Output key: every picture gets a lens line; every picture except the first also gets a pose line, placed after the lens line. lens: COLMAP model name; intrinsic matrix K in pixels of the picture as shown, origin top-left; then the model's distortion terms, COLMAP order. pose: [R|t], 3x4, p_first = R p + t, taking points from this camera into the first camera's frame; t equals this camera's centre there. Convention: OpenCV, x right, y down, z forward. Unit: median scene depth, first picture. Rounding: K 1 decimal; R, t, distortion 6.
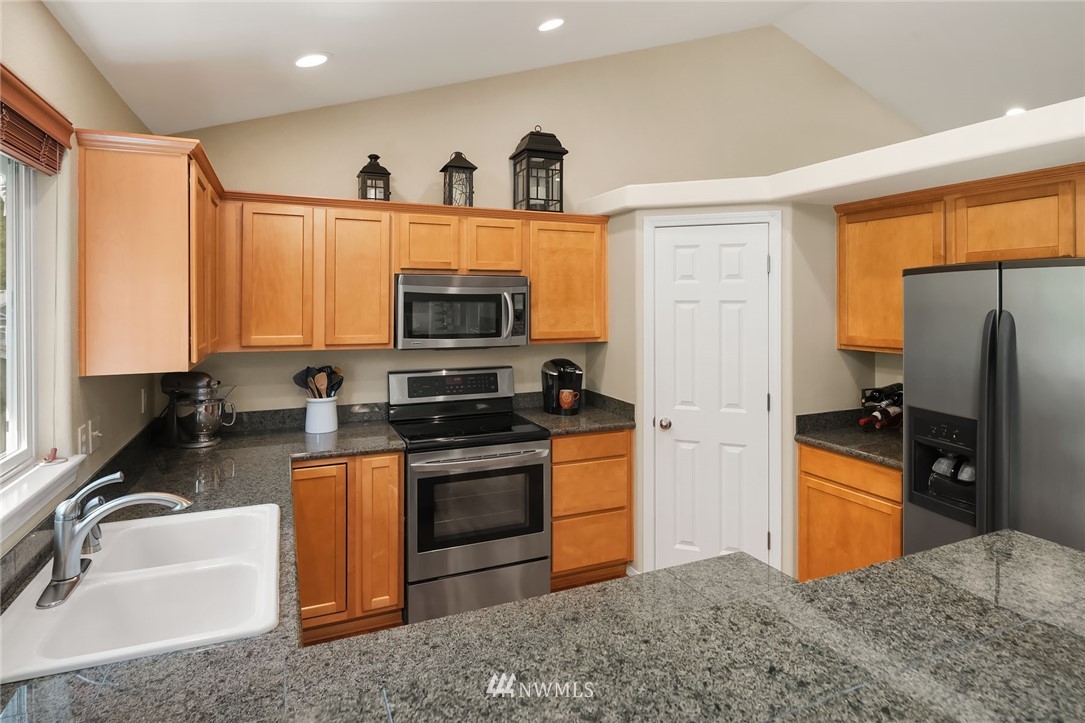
lens RADIAL K [[589.3, 0, 544.1], [0, 589.3, 308.6], [0, 0, 1]] dist [-0.003070, -0.001921]
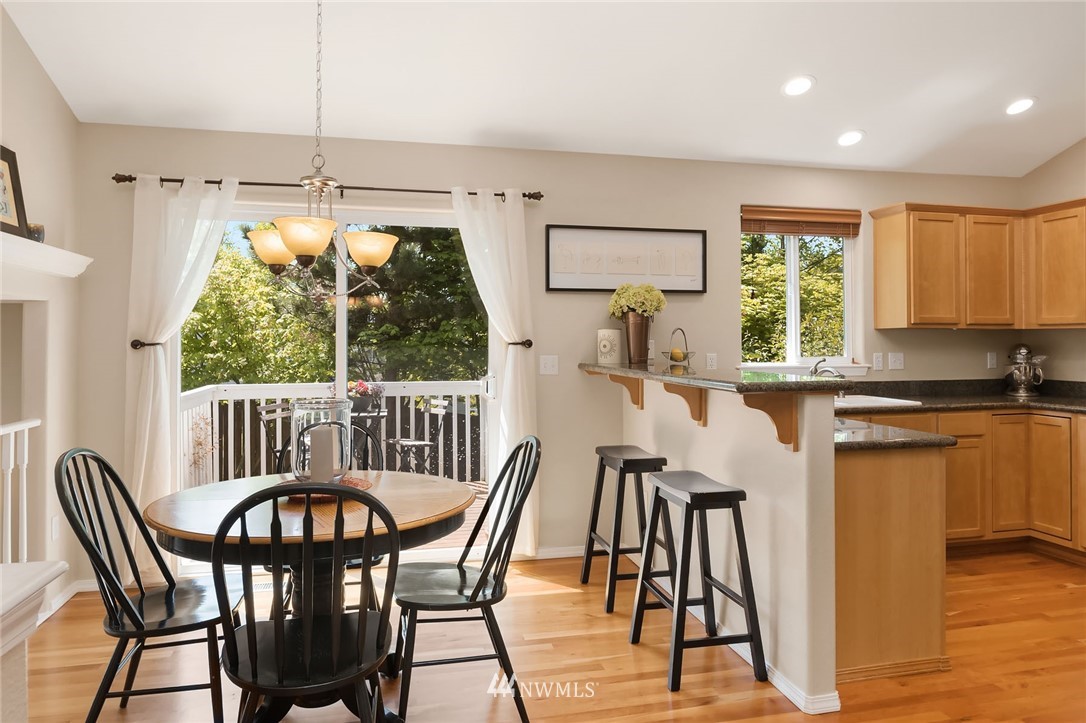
lens RADIAL K [[714.3, 0, 544.5], [0, 714.3, 337.3], [0, 0, 1]] dist [-0.005998, 0.001992]
pose [[-0.191076, -0.009113, -0.981533, 1.080640], [-0.008214, 0.999937, -0.007685, 0.098078], [0.981541, 0.006594, -0.191138, 0.182926]]
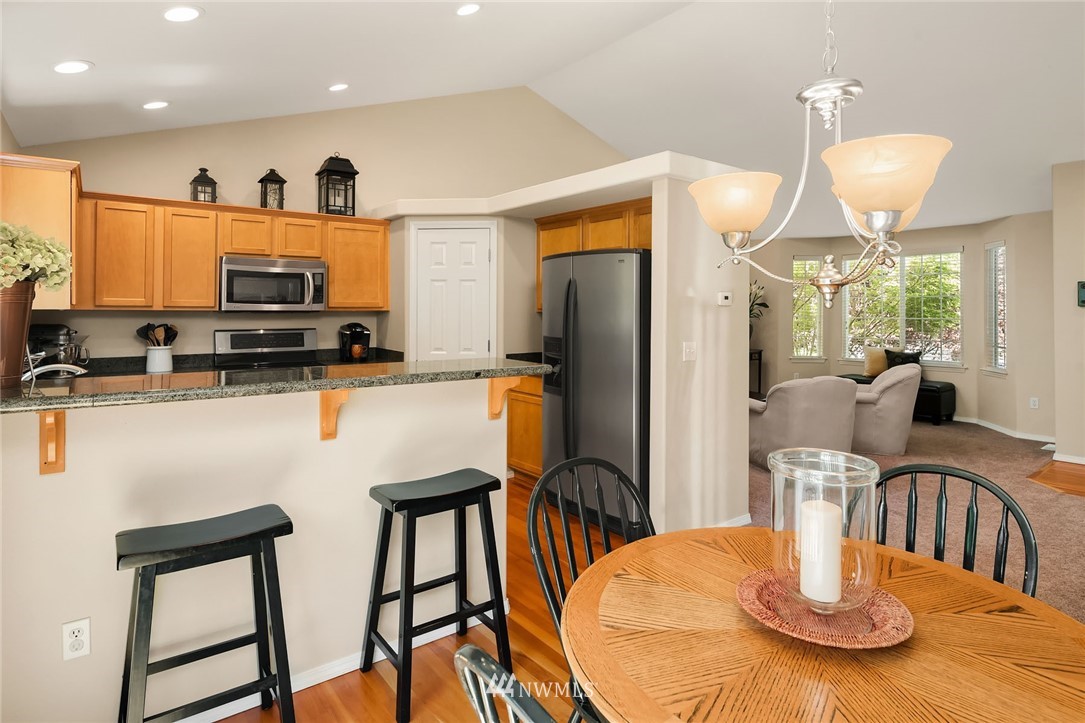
lens RADIAL K [[589.3, 0, 544.1], [0, 589.3, 308.6], [0, 0, 1]] dist [-0.003070, -0.001921]
pose [[0.971900, 0.002466, 0.235383, 0.149412], [-0.000424, 0.999962, -0.008725, 0.070326], [-0.235396, 0.008380, 0.971864, -0.481255]]
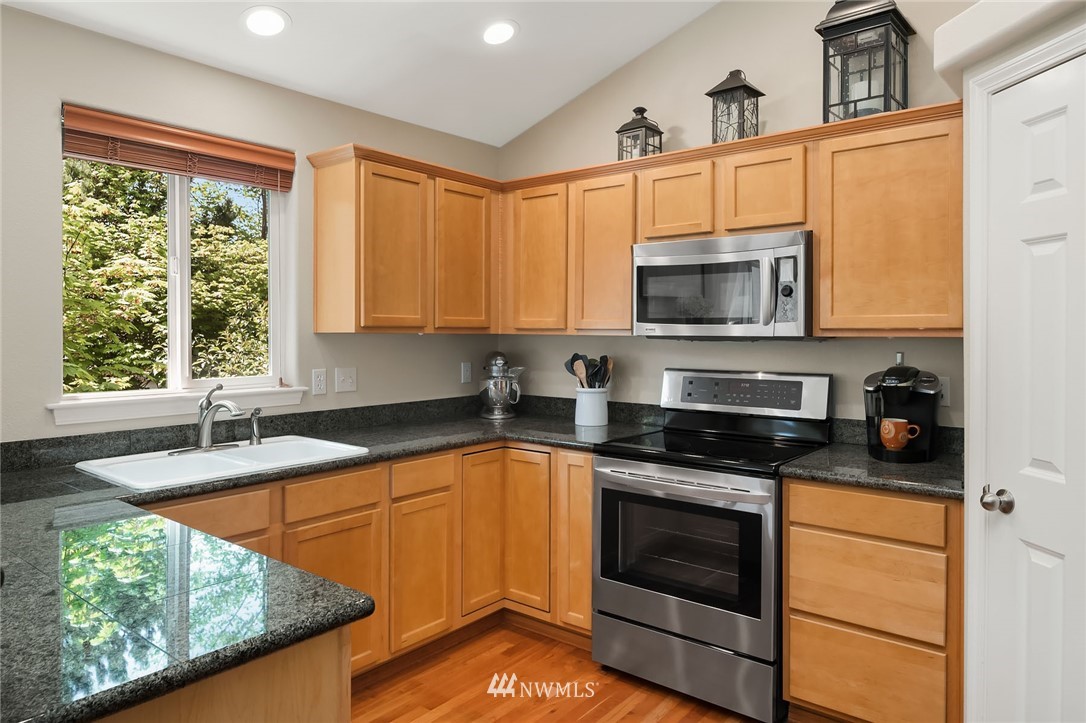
lens RADIAL K [[714.3, 0, 544.5], [0, 714.3, 337.3], [0, 0, 1]] dist [-0.005998, 0.001992]
pose [[0.444731, 0.006561, -0.895640, 0.550101], [-0.011886, 0.999928, 0.001423, 0.065827], [0.895586, 0.010013, 0.444777, 0.407865]]
